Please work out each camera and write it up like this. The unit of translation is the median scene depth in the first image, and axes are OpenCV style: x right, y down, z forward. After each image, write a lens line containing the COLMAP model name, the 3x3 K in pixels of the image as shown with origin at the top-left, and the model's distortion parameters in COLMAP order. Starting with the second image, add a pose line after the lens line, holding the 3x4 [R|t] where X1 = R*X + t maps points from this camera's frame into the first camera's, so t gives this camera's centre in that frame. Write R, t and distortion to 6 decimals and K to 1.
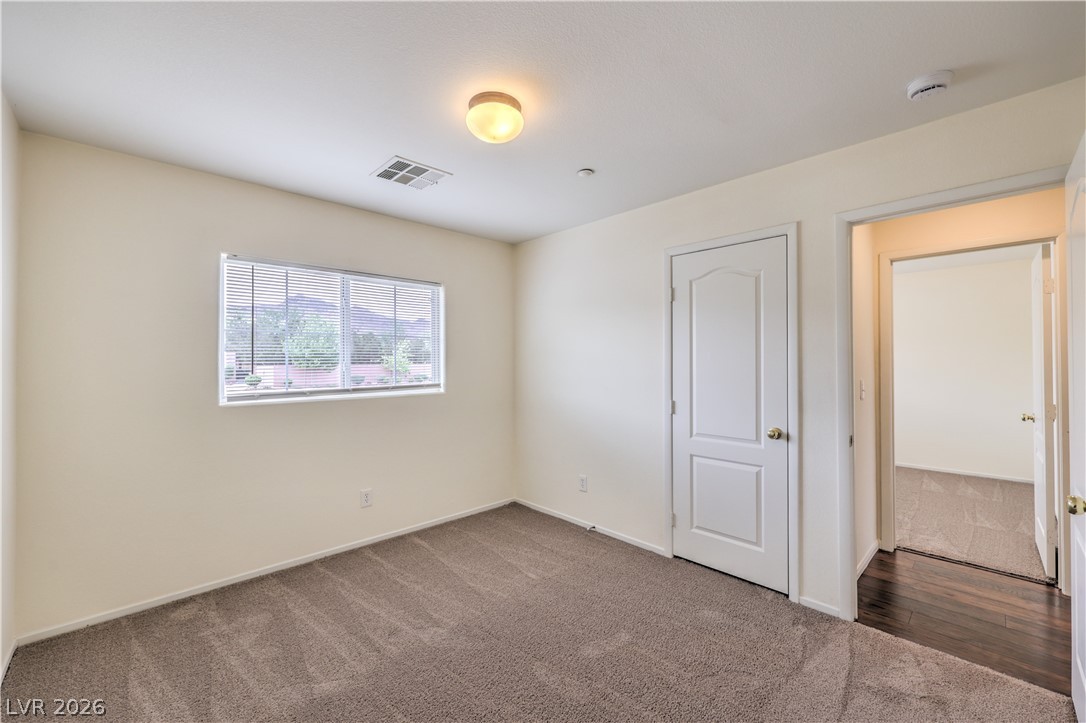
lens RADIAL K [[444.4, 0, 543.2], [0, 444.4, 361.3], [0, 0, 1]] dist [-0.000768, 0.000248]
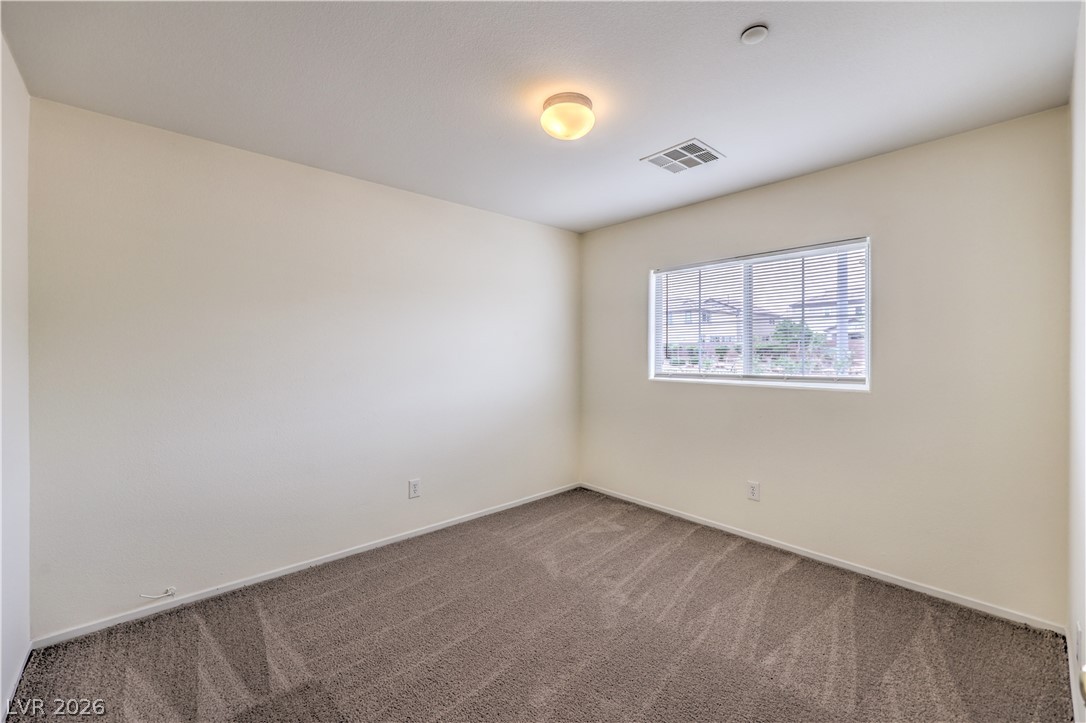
lens RADIAL K [[444.4, 0, 543.4], [0, 444.4, 356.2], [0, 0, 1]] dist [-0.000768, 0.000248]
pose [[-0.033755, 0.010731, -0.999373, 0.569707], [-0.004715, 0.999930, 0.010896, 0.010944], [0.999419, 0.005080, -0.033702, 0.583060]]
